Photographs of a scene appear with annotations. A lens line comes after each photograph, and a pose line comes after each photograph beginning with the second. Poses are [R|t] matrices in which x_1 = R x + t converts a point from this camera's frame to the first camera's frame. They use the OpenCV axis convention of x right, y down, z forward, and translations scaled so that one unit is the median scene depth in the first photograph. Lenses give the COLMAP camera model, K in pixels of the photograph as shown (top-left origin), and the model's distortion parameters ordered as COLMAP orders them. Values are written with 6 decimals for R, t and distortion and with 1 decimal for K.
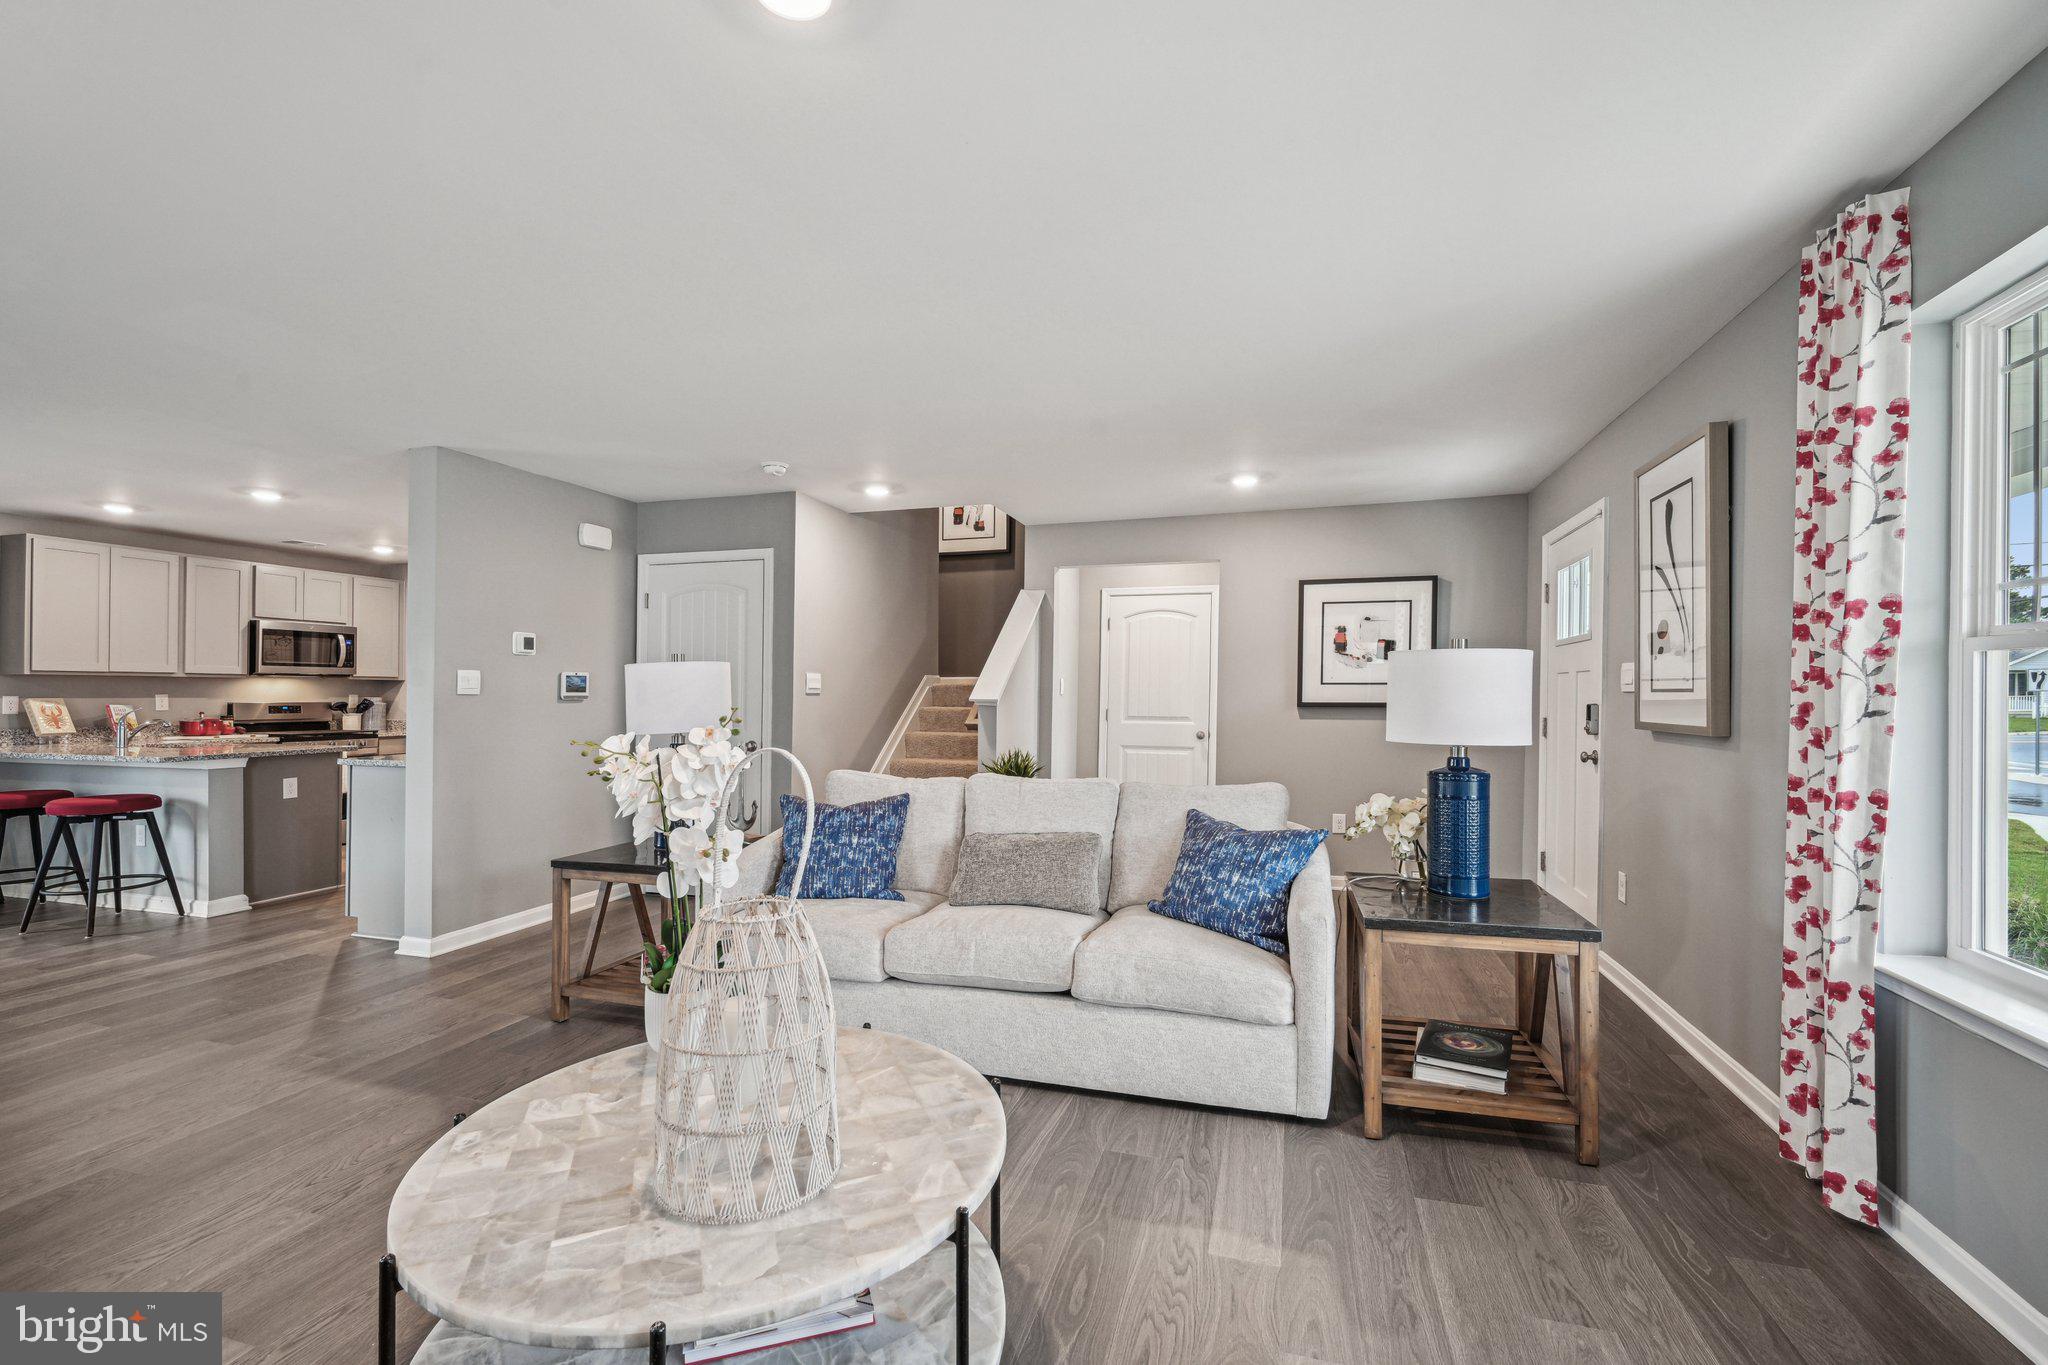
lens RADIAL K [[885.7, 0, 1020.4], [0, 885.7, 685.1], [0, 0, 1]] dist [-0.003066, -0.000052]
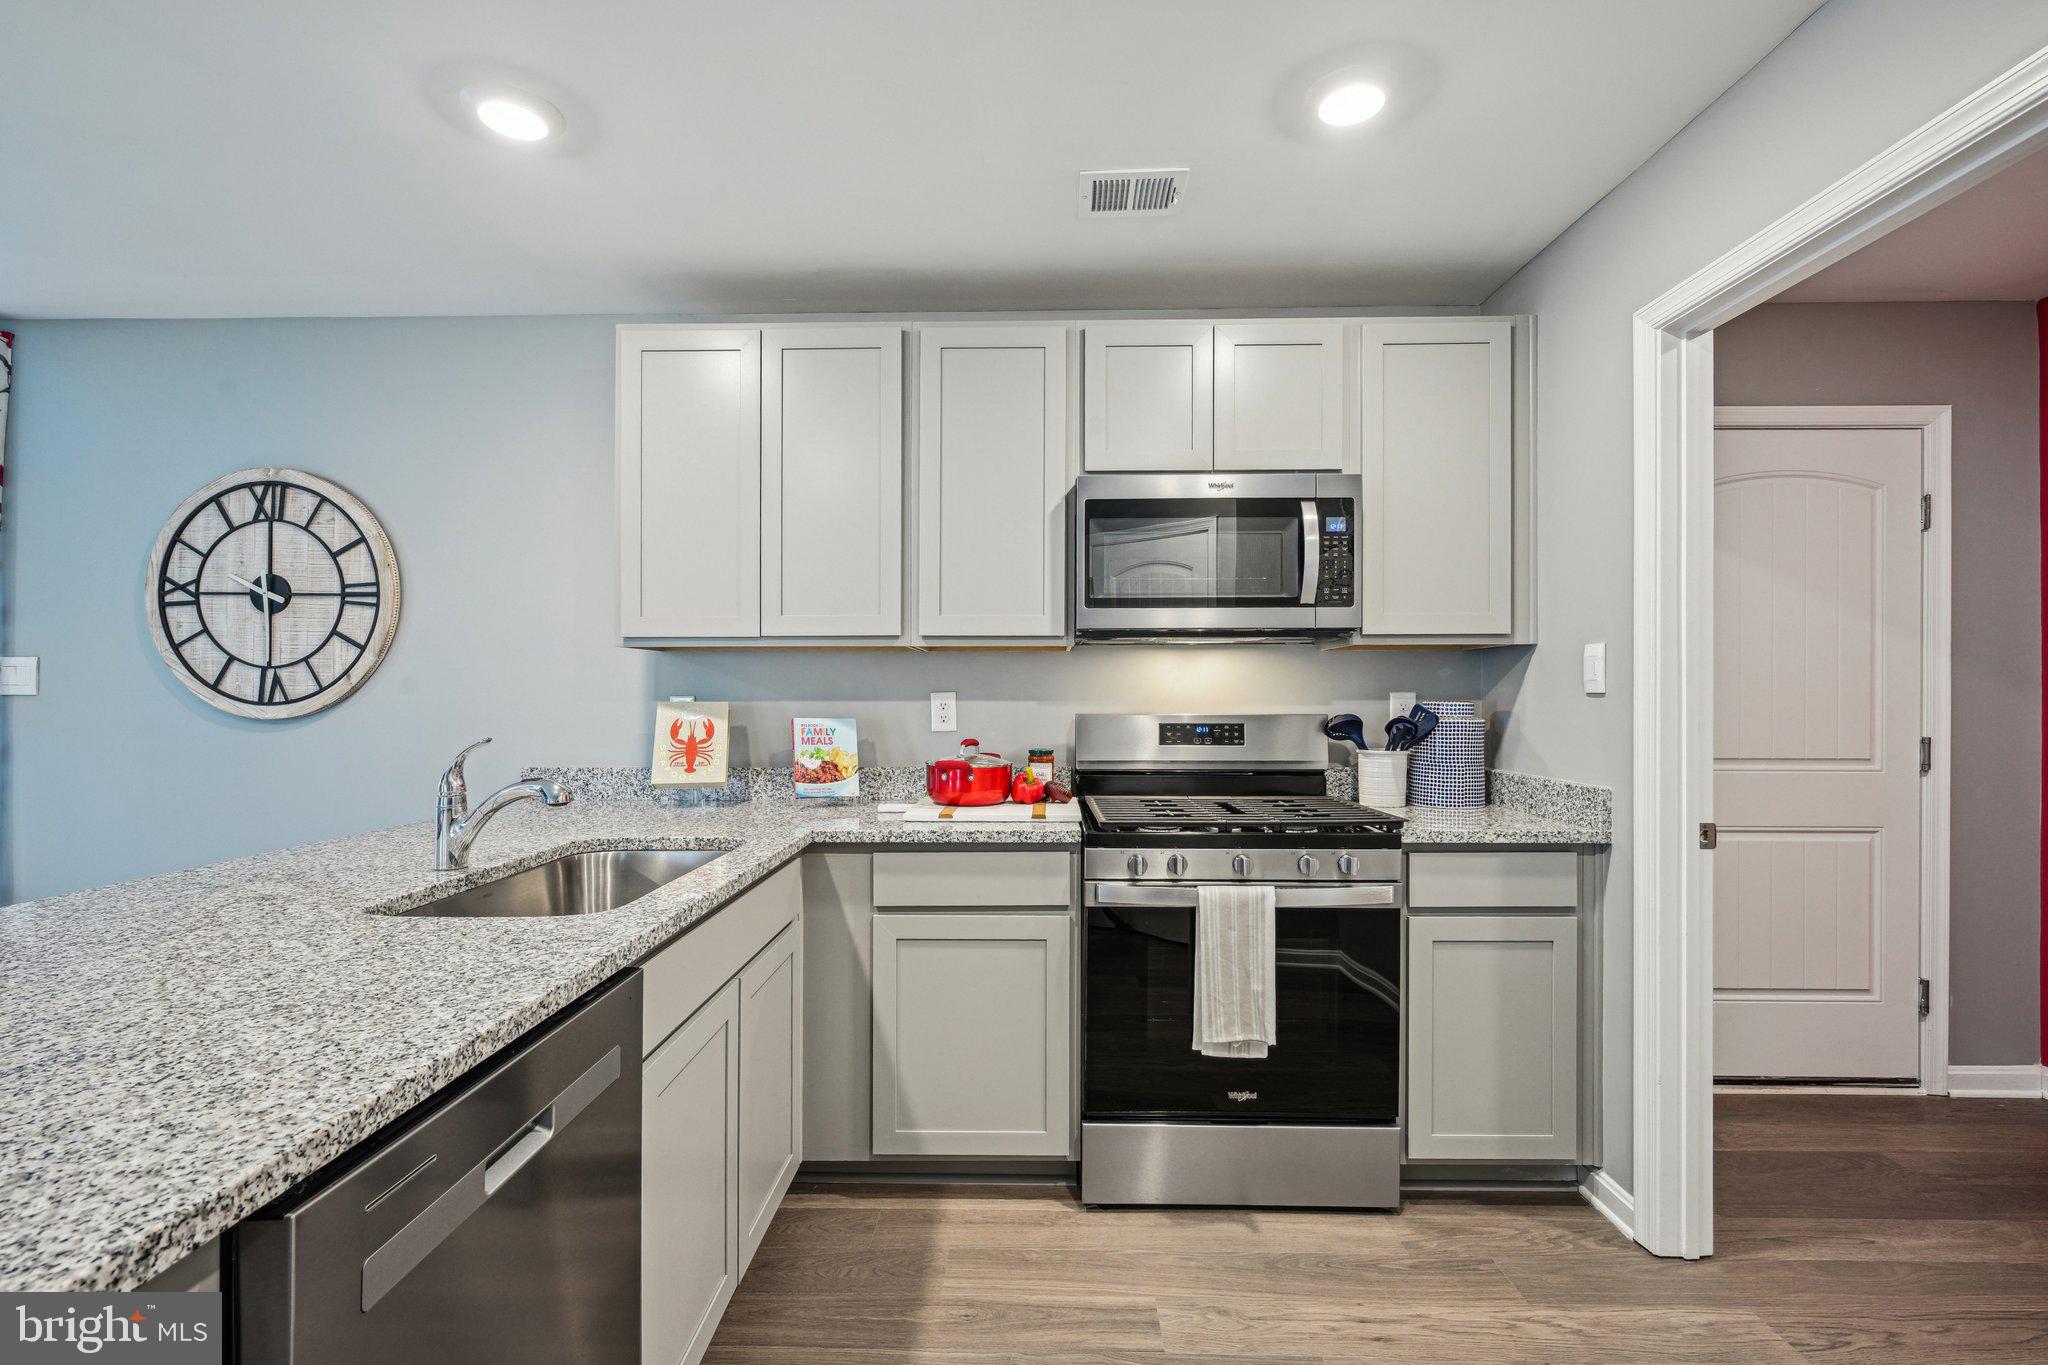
lens RADIAL K [[892.9, 0, 1026.8], [0, 892.9, 699.9], [0, 0, 1]] dist [-0.005259, -0.000172]
pose [[0.268786, 0.002401, -0.963197, -0.570240], [0.011106, 0.999923, 0.005591, 0.012290], [0.963136, -0.012200, 0.268738, 0.948677]]
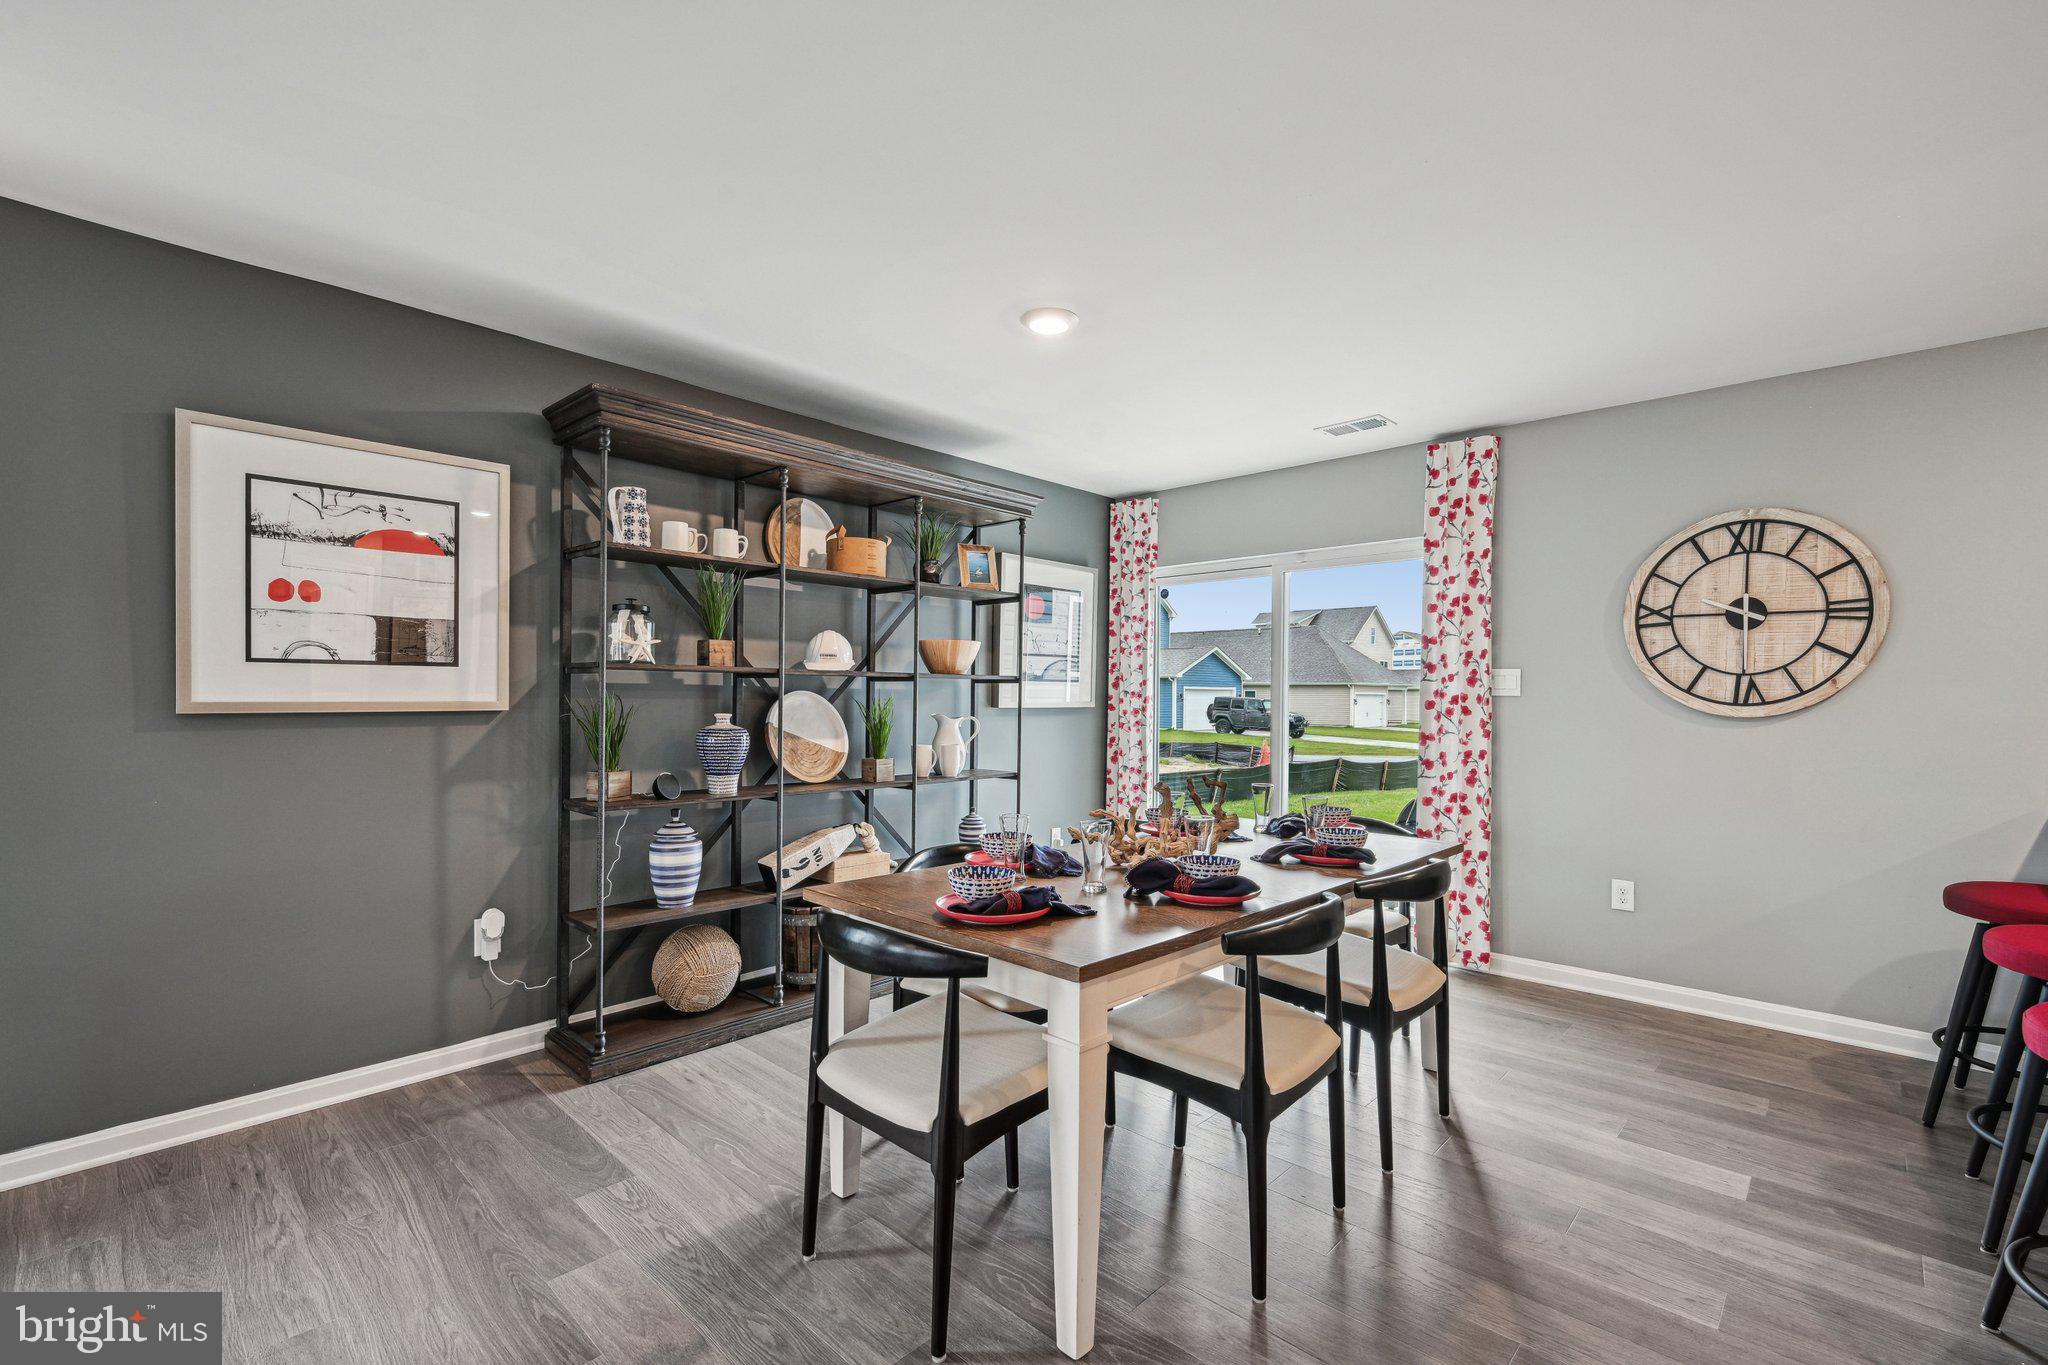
lens RADIAL K [[892.9, 0, 1026.8], [0, 892.9, 699.9], [0, 0, 1]] dist [-0.005259, -0.000172]
pose [[-0.449271, 0.003721, -0.893388, -0.431485], [0.004663, 0.999987, 0.001820, 0.006717], [0.893383, -0.003349, -0.449283, 0.569134]]
